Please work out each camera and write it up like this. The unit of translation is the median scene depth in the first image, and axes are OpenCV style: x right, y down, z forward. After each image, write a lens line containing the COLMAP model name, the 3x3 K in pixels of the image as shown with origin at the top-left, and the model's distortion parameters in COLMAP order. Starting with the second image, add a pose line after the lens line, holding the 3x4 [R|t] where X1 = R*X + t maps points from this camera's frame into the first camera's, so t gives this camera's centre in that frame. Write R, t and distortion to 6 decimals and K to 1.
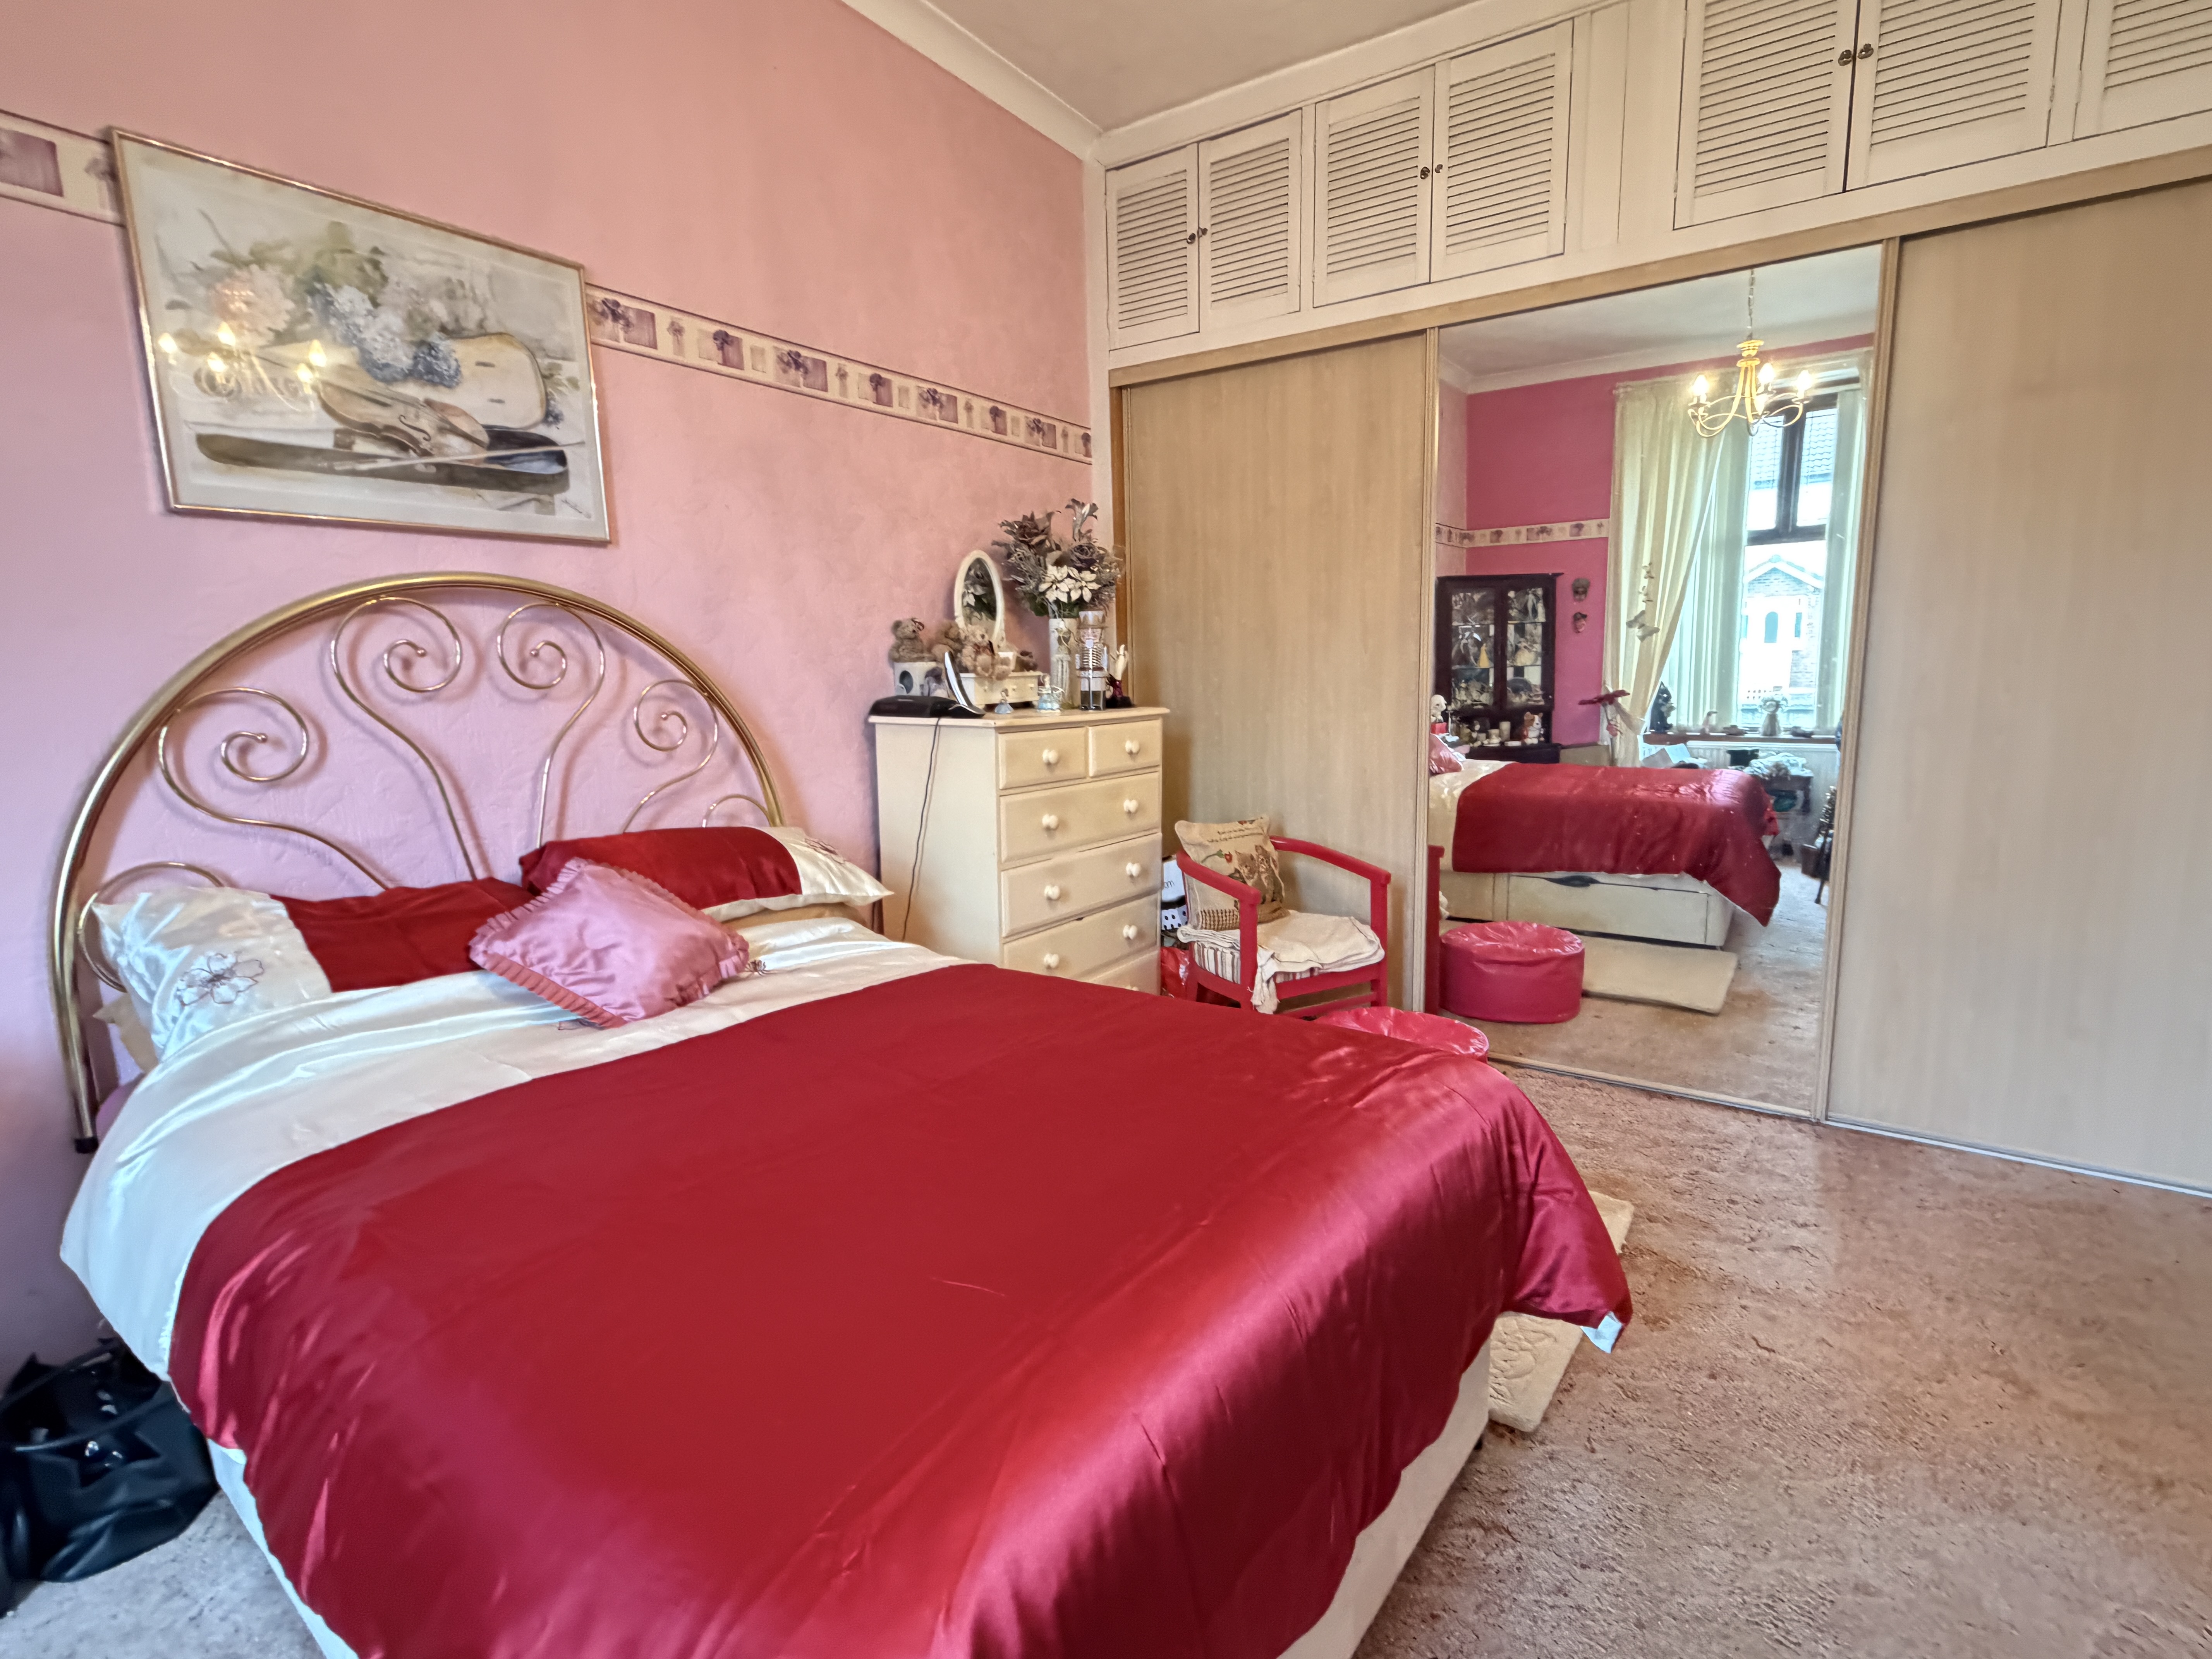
lens RADIAL K [[1073.4, 0, 1102.9], [0, 1073.4, 828.8], [0, 0, 1]] dist [0.000220, -0.000339]
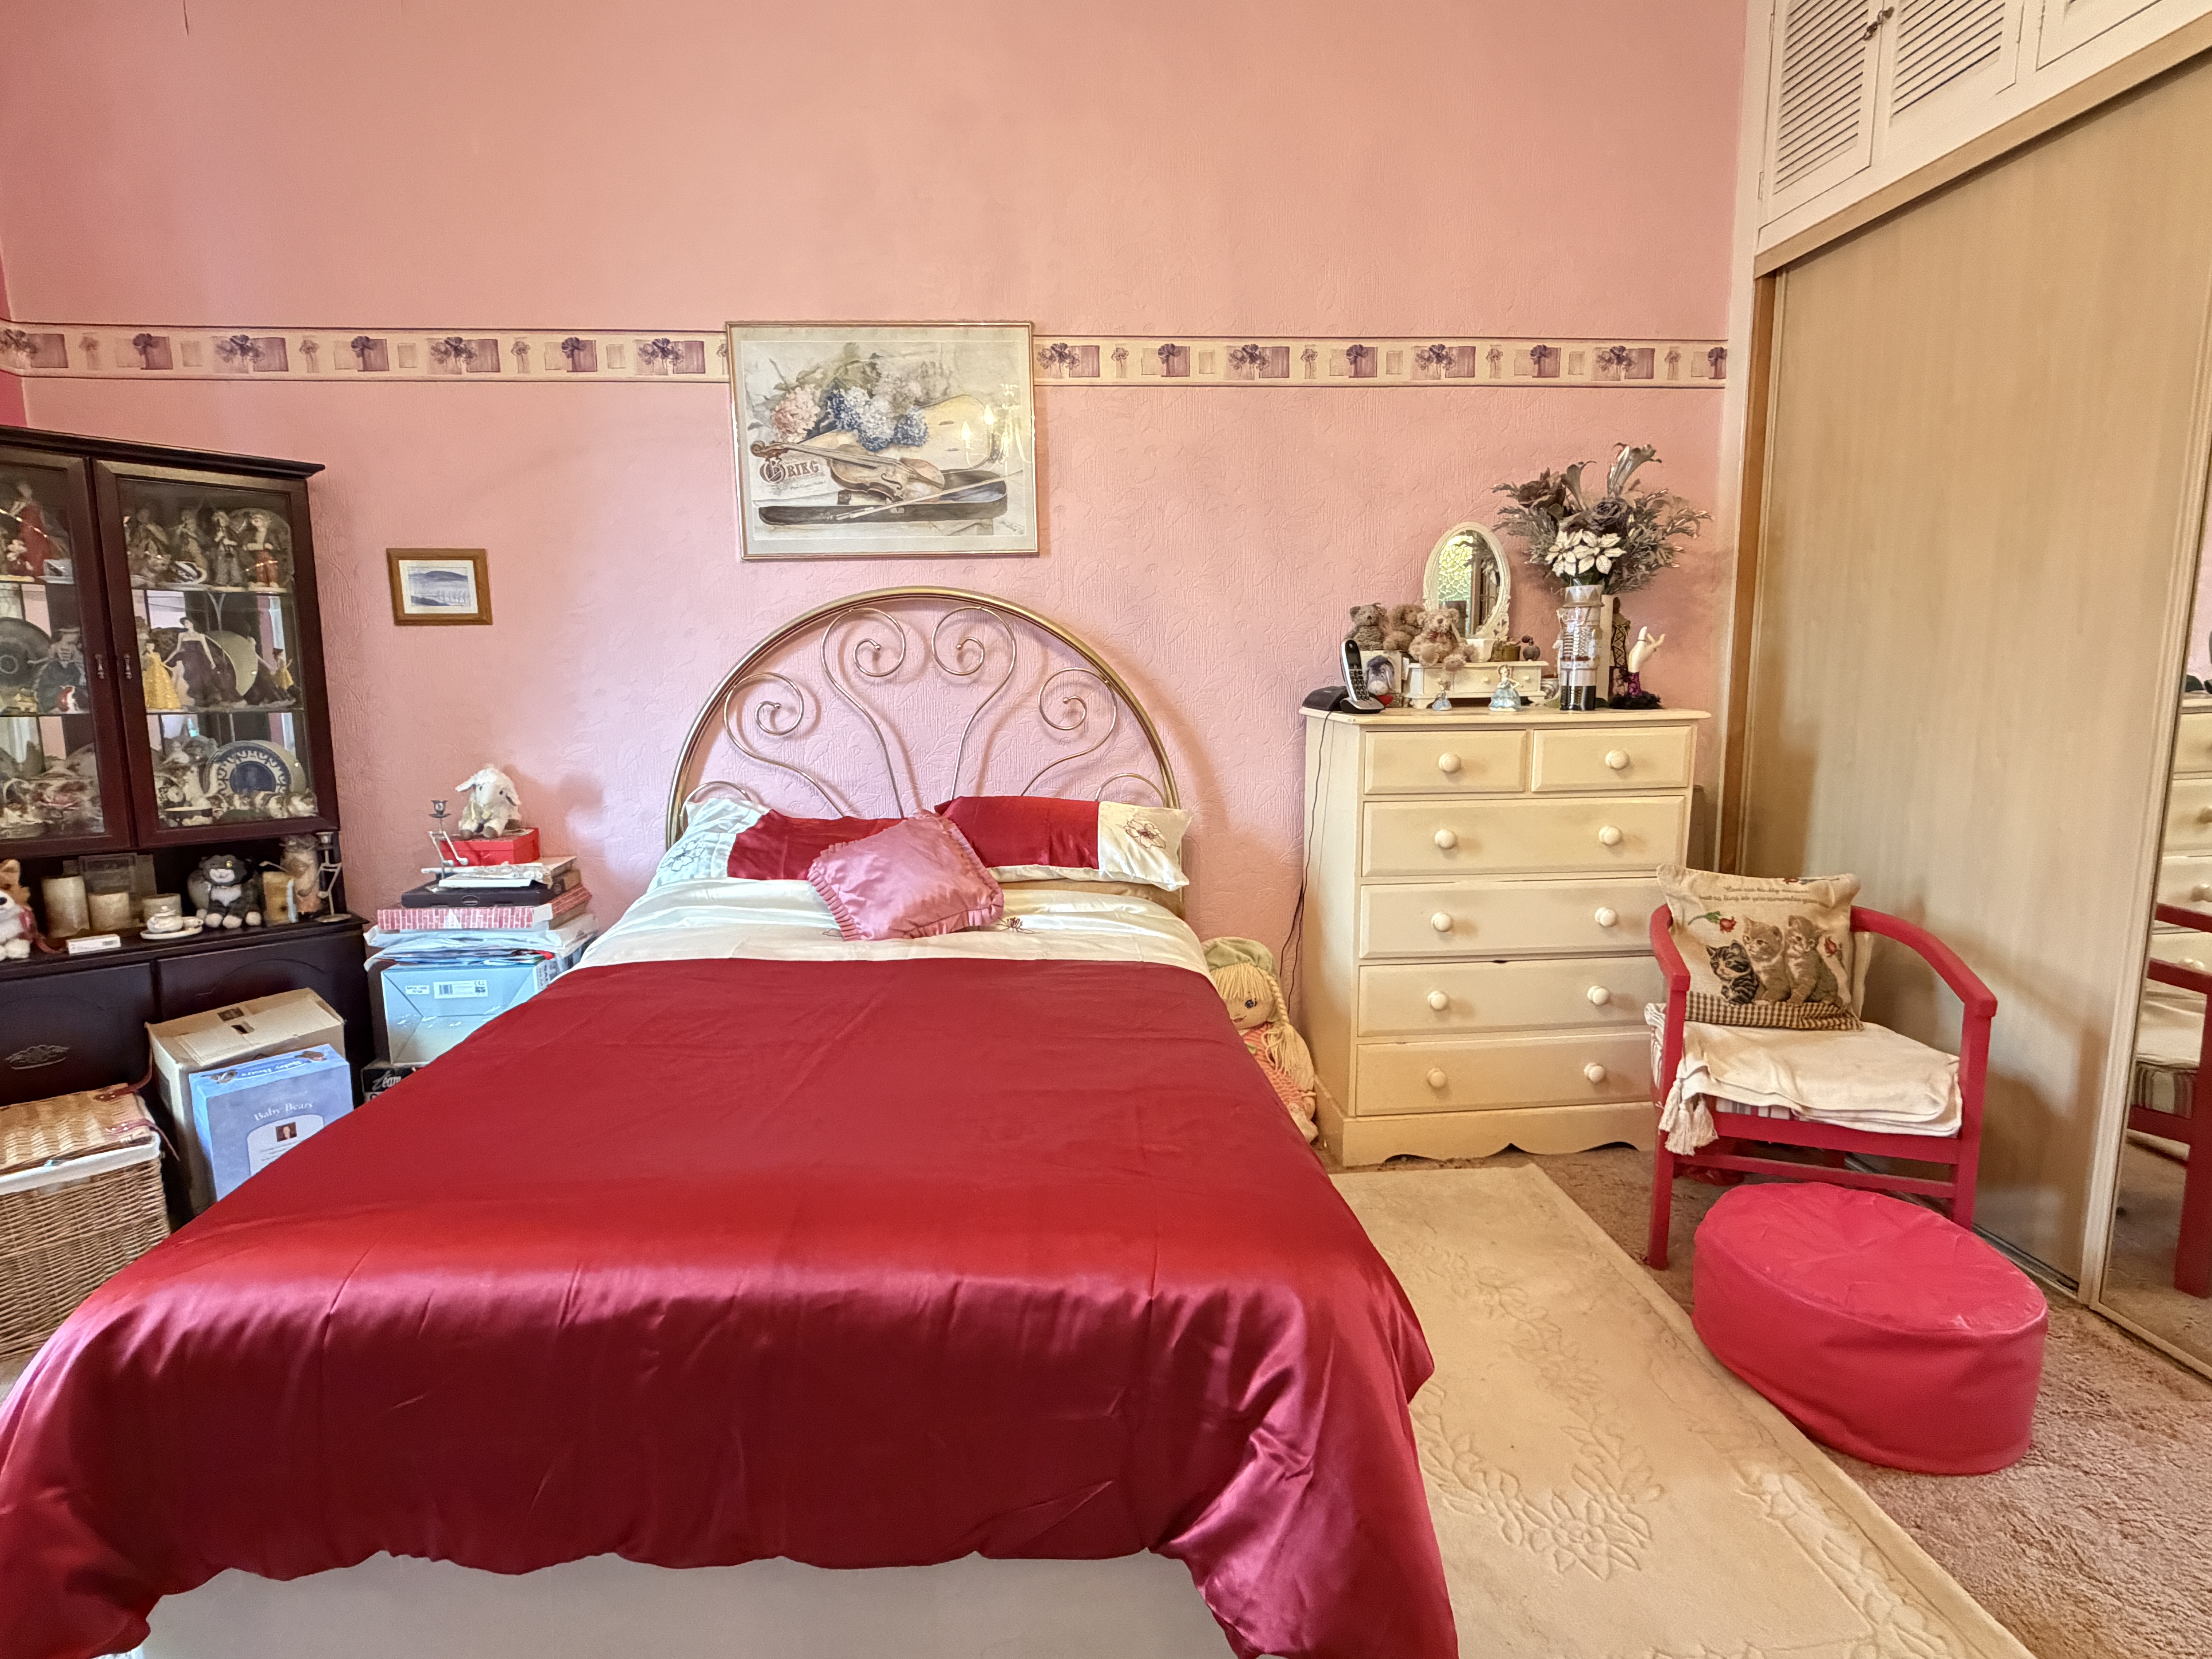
lens RADIAL K [[1073.4, 0, 1102.9], [0, 1073.4, 828.8], [0, 0, 1]] dist [0.000220, -0.000339]
pose [[0.637108, 0.124810, -0.760602, 0.518528], [-0.110846, 0.991381, 0.069830, -0.053489], [0.762762, 0.039821, 0.645452, 0.293427]]
